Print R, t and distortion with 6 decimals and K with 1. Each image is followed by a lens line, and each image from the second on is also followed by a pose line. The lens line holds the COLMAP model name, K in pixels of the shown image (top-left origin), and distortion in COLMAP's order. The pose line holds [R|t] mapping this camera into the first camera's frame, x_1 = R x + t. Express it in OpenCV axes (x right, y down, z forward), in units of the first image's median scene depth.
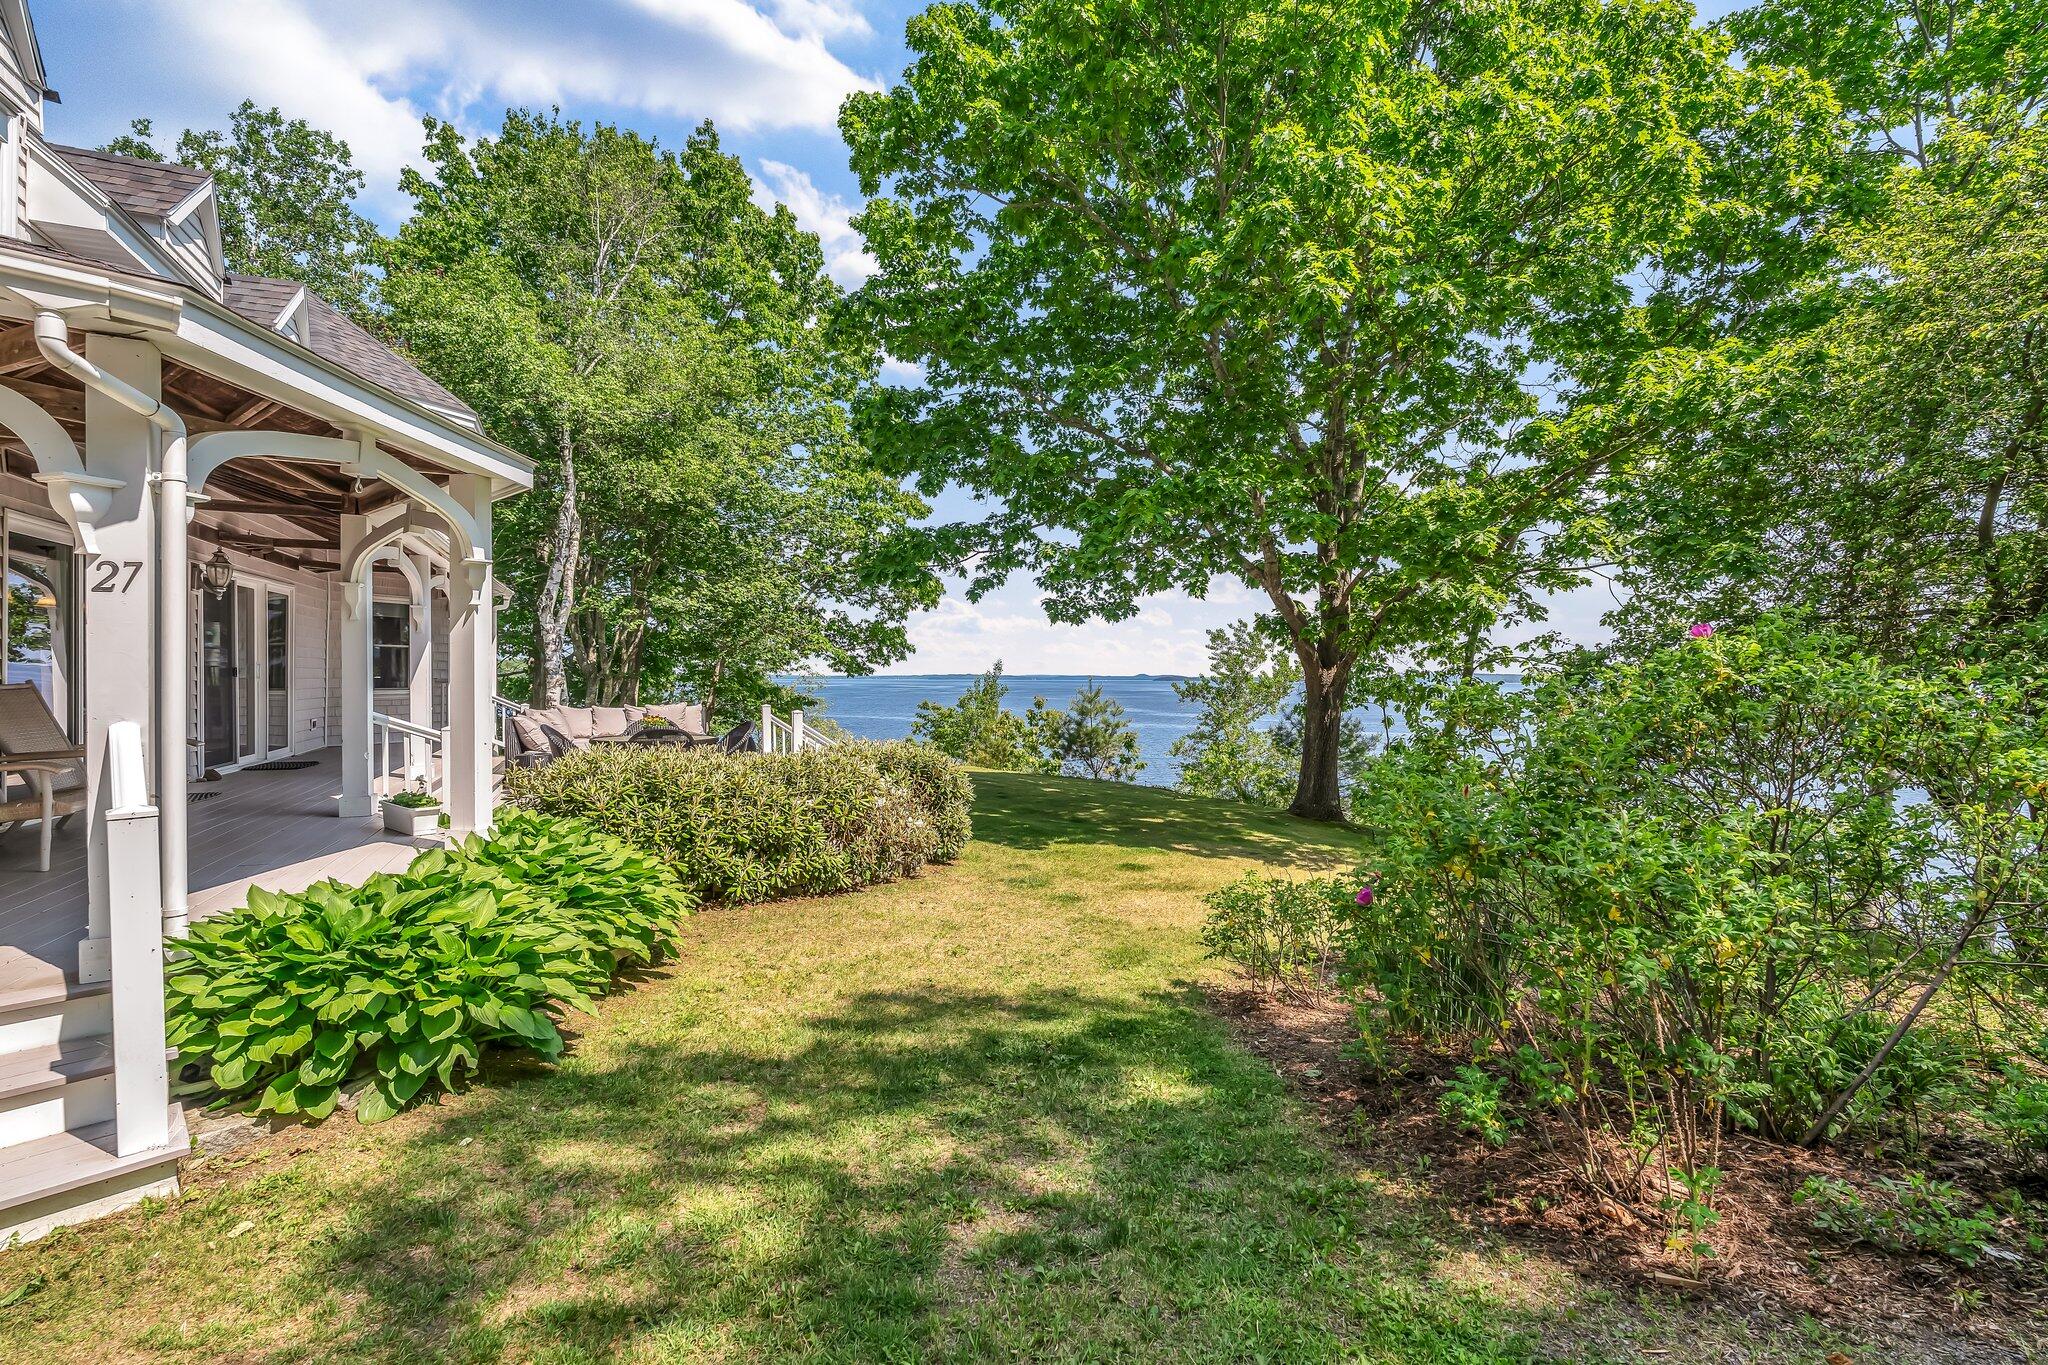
lens RADIAL K [[904.5, 0, 1021.8], [0, 904.5, 683.6], [0, 0, 1]] dist [-0.004354, -0.000163]
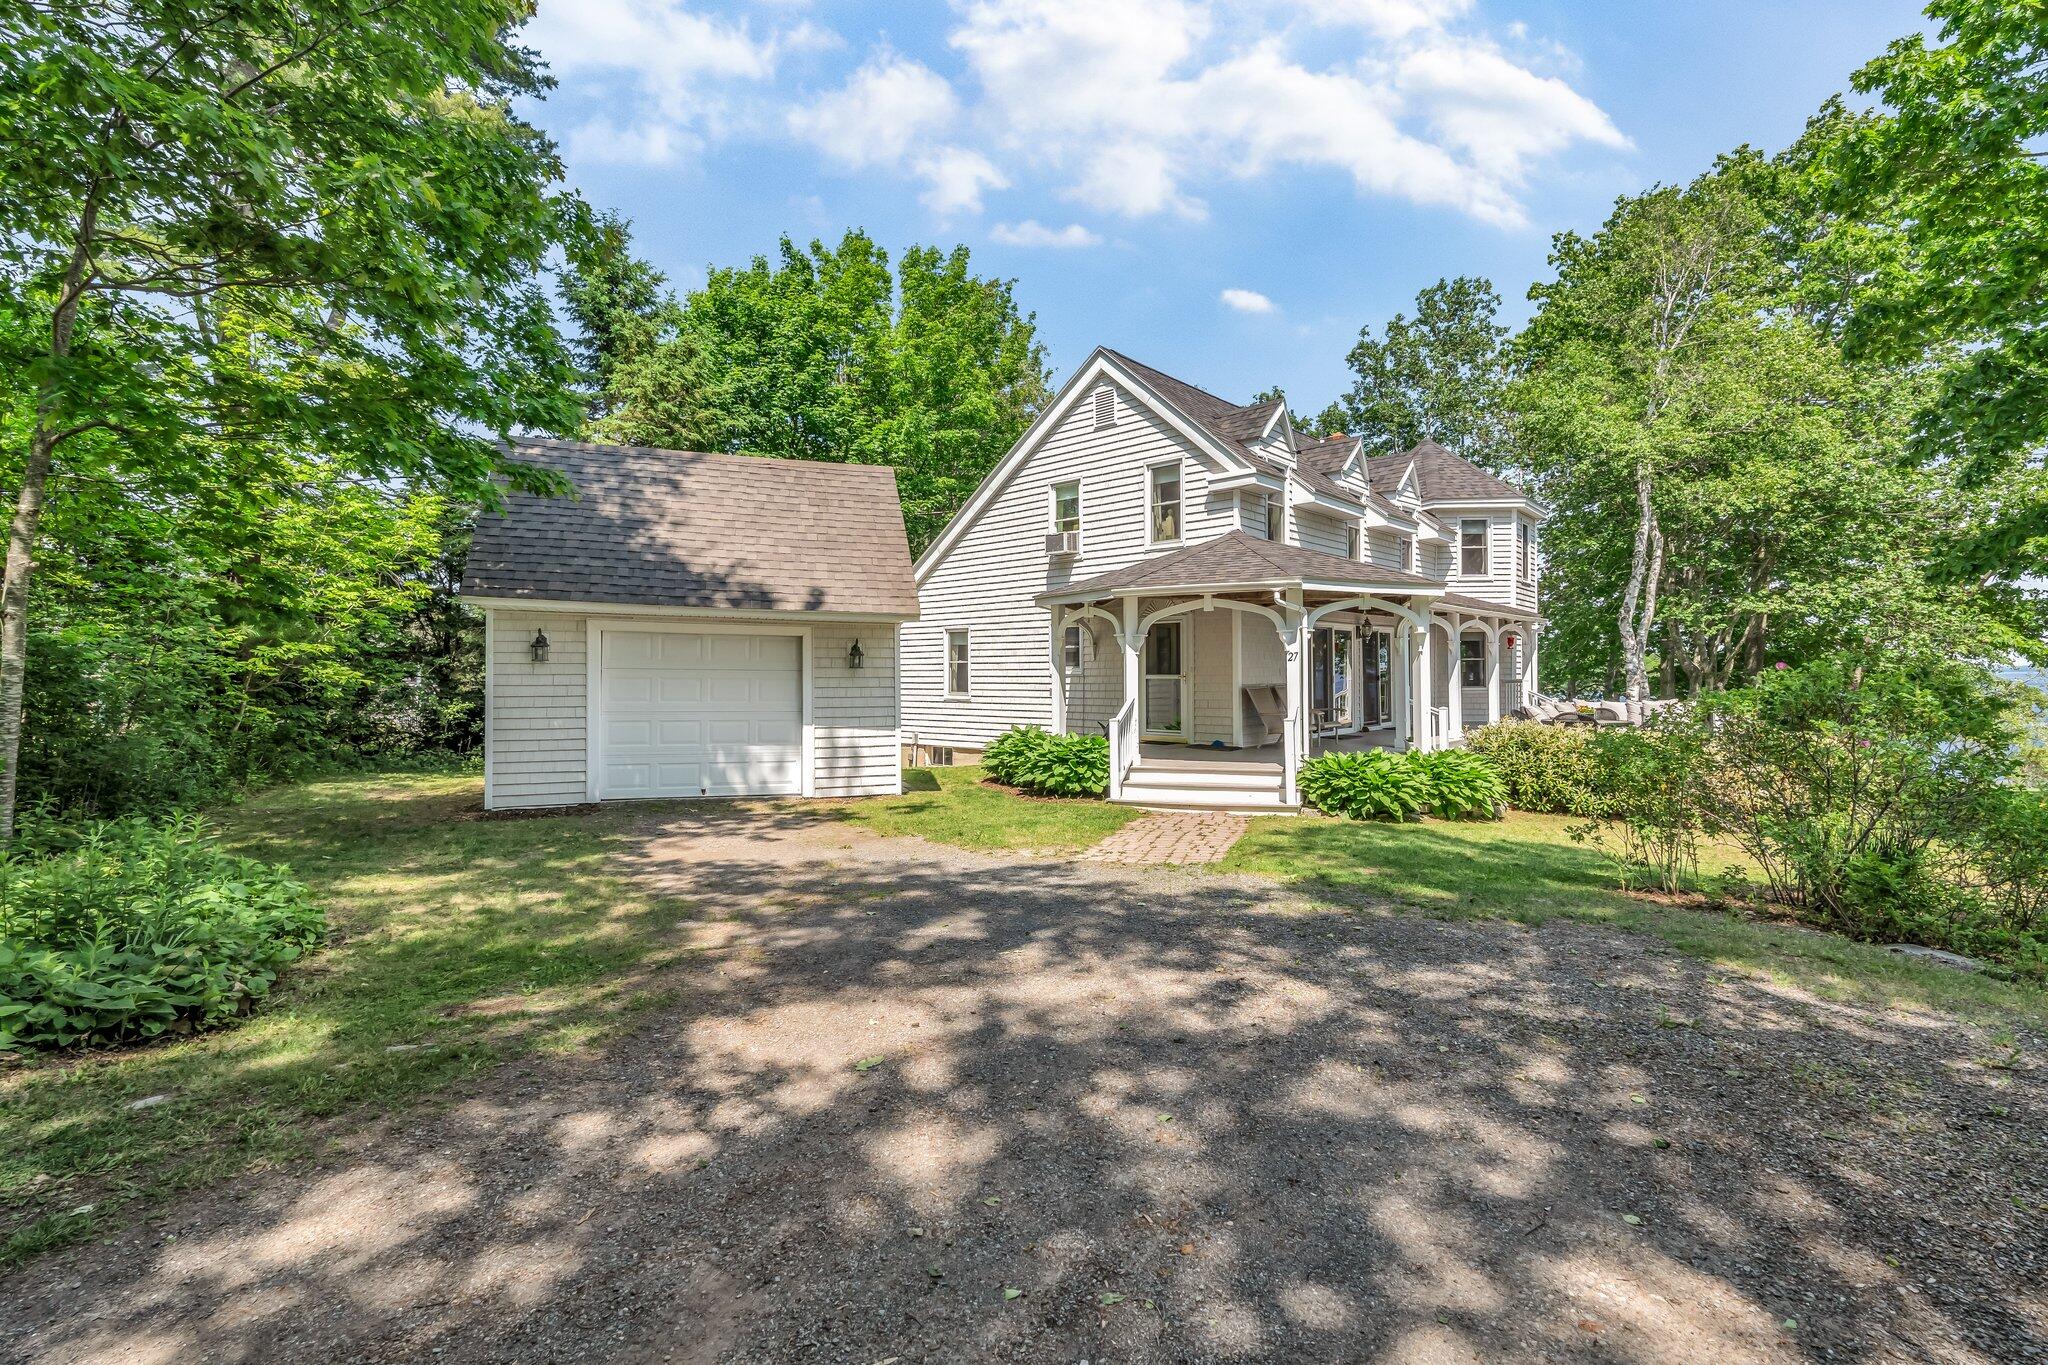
lens RADIAL K [[904.5, 0, 1021.8], [0, 904.5, 683.6], [0, 0, 1]] dist [-0.004354, -0.000163]
pose [[0.387119, 0.002437, -0.922027, 0.882186], [0.001894, 0.999992, 0.003438, -0.012510], [0.922028, -0.003077, 0.387111, -0.645102]]
